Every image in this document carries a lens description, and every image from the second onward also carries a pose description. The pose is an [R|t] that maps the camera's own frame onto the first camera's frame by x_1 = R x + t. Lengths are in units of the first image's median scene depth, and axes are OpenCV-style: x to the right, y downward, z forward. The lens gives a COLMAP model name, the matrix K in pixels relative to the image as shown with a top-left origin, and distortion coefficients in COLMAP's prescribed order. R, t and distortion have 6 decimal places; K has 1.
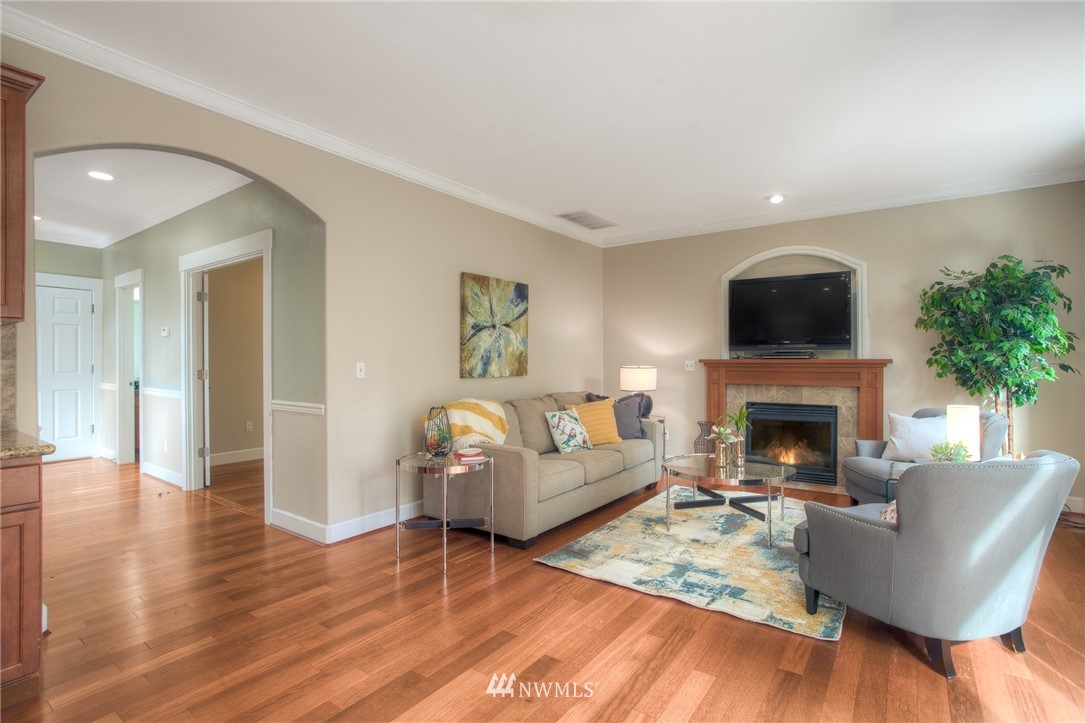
lens RADIAL K [[521.9, 0, 552.4], [0, 521.9, 359.4], [0, 0, 1]] dist [-0.034469, 0.009670]
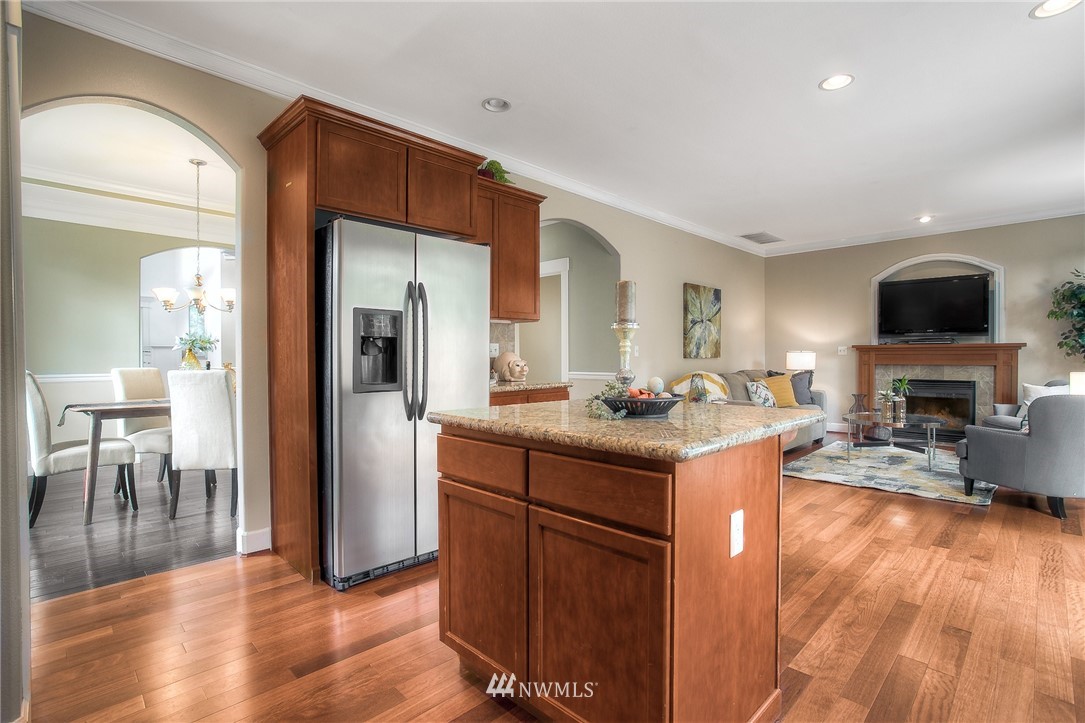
lens RADIAL K [[521.9, 0, 538.7], [0, 521.9, 365.3], [0, 0, 1]] dist [-0.034469, 0.009670]
pose [[0.984561, -0.000419, -0.175039, -0.281178], [0.004221, 0.999763, 0.021347, 0.021244], [0.174989, -0.021756, 0.984330, -0.414704]]
